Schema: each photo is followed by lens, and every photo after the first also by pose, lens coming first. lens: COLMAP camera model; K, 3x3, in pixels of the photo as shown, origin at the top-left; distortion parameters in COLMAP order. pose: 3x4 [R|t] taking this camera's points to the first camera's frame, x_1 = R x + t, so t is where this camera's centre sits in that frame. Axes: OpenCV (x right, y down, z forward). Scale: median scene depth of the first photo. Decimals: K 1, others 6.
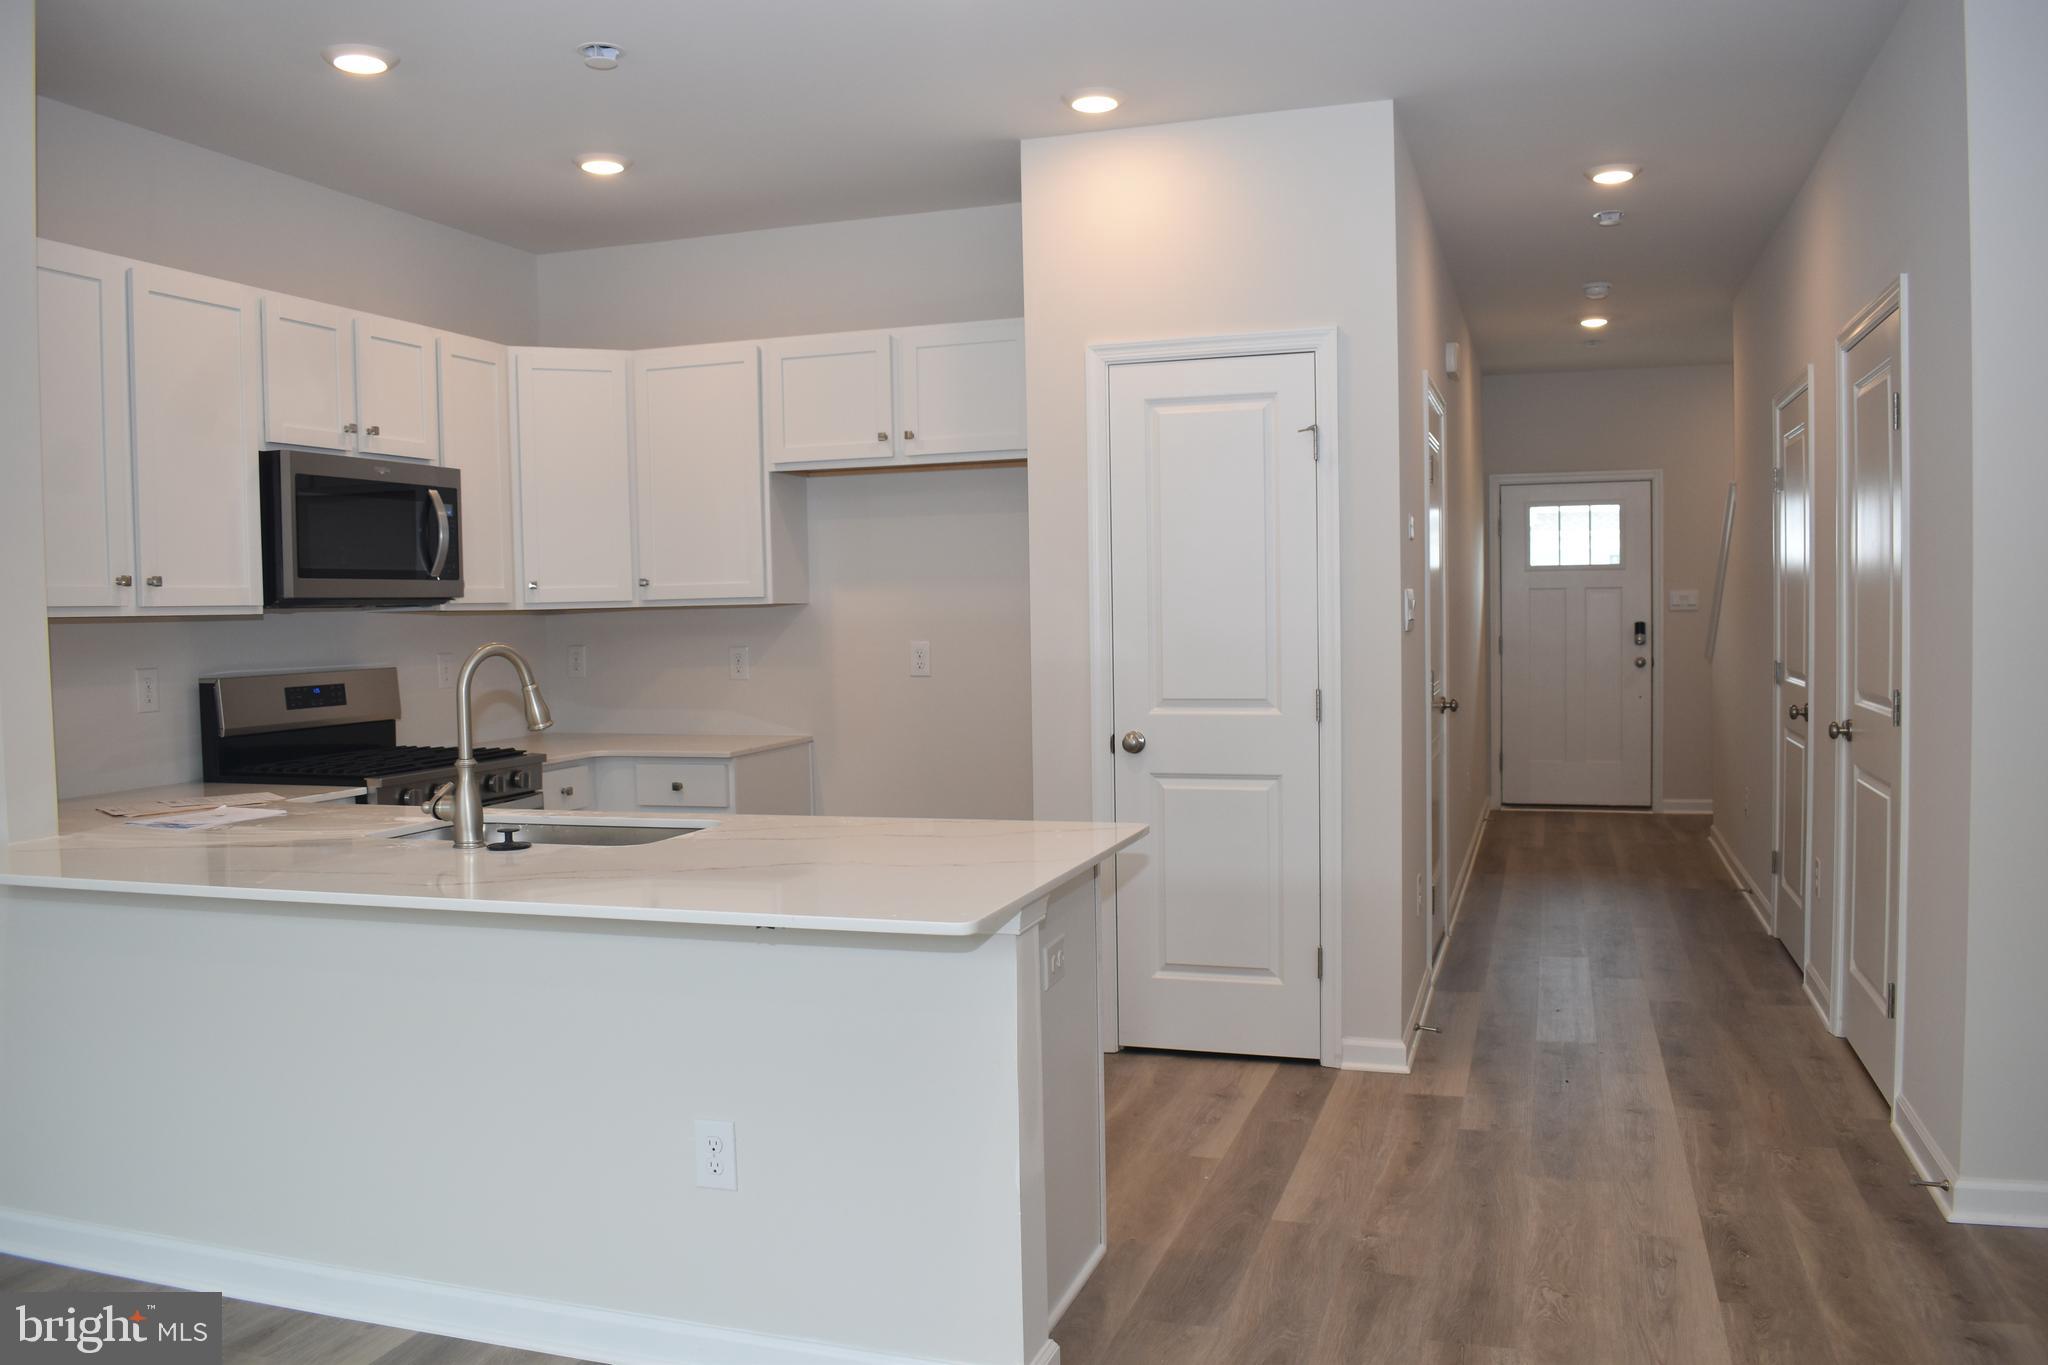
lens RADIAL K [[1599.8, 0, 1043.1], [0, 1599.8, 682.6], [0, 0, 1]] dist [-0.085882, 0.009609]
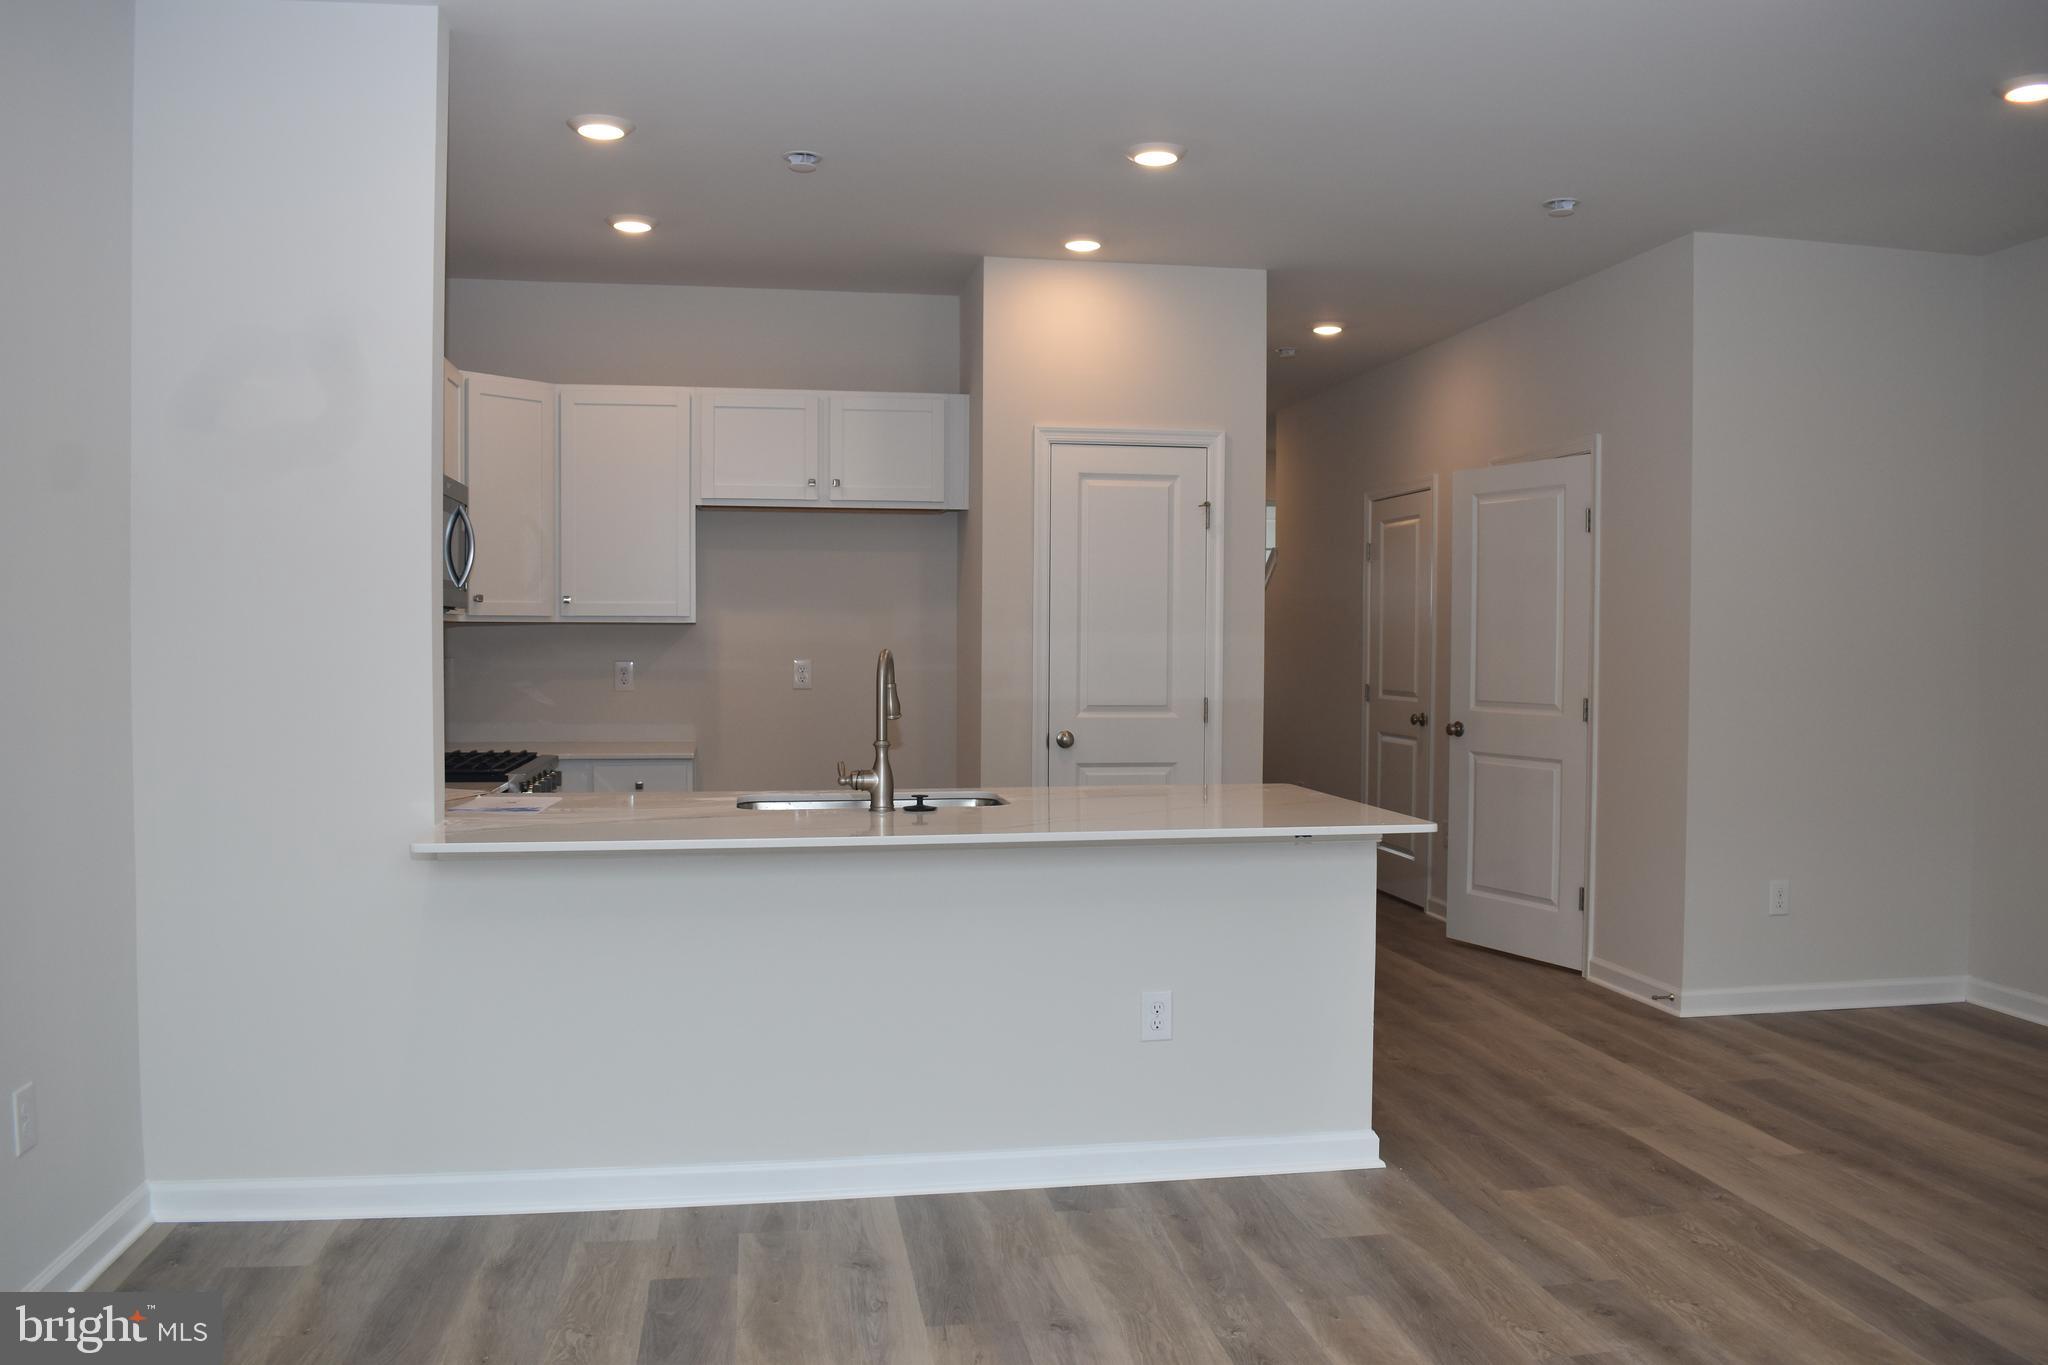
lens RADIAL K [[1599.8, 0, 1043.1], [0, 1599.8, 682.6], [0, 0, 1]] dist [-0.085882, 0.009609]
pose [[0.883994, 0.010343, 0.467384, -0.558397], [-0.000736, 0.999785, -0.020734, 0.018452], [-0.467498, 0.017985, 0.883811, -0.122334]]
